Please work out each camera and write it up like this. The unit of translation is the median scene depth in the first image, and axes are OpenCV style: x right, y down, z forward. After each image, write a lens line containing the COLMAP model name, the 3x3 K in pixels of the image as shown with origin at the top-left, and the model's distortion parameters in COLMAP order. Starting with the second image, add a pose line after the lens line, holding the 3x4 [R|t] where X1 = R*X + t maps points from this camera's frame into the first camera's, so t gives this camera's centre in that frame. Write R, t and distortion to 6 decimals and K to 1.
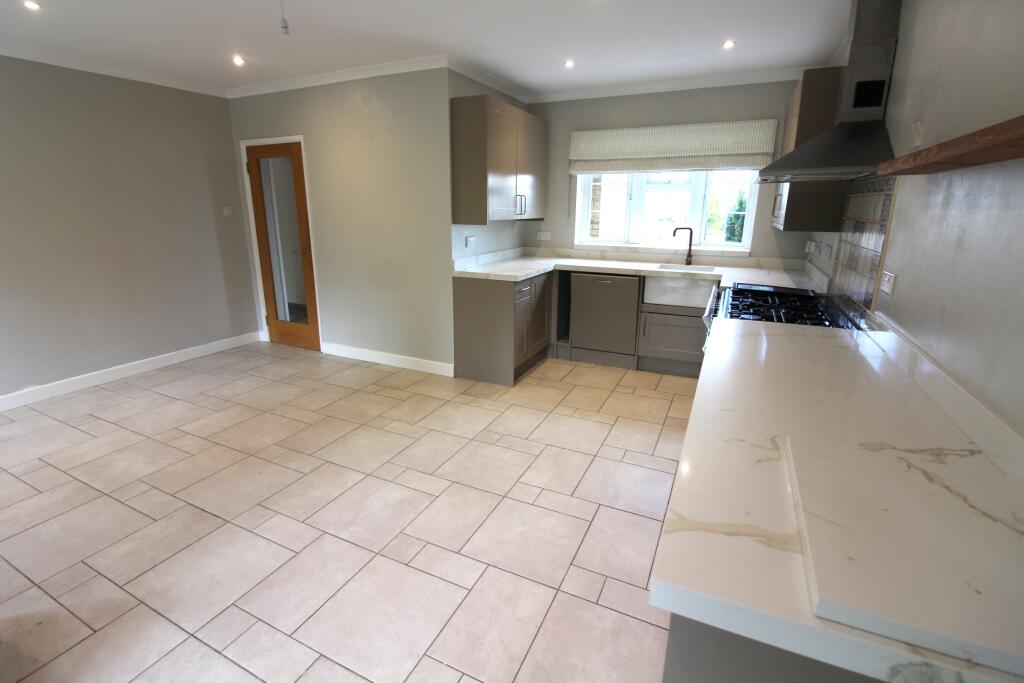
lens RADIAL K [[479.6, 0, 506.6], [0, 479.6, 337.6], [0, 0, 1]] dist [0.000747, -0.000088]
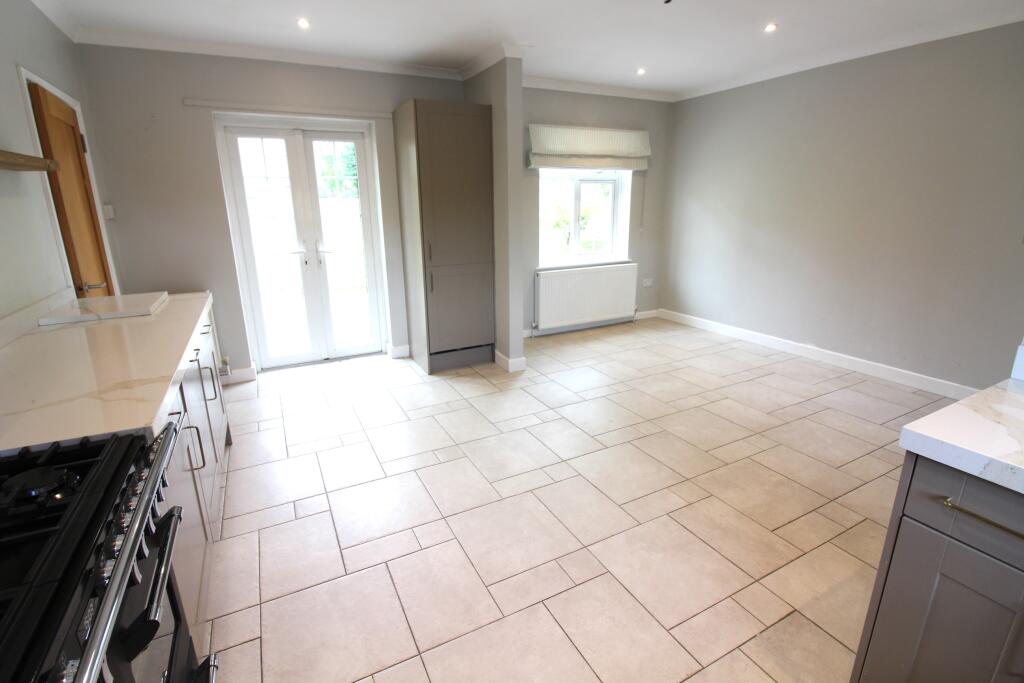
lens RADIAL K [[479.6, 0, 511.1], [0, 479.6, 337.6], [0, 0, 1]] dist [0.000747, -0.000088]
pose [[-0.595135, 0.224614, -0.771598, 0.384675], [-0.203125, 0.886924, 0.414856, -0.263366], [0.777531, 0.403626, -0.482215, 0.993326]]
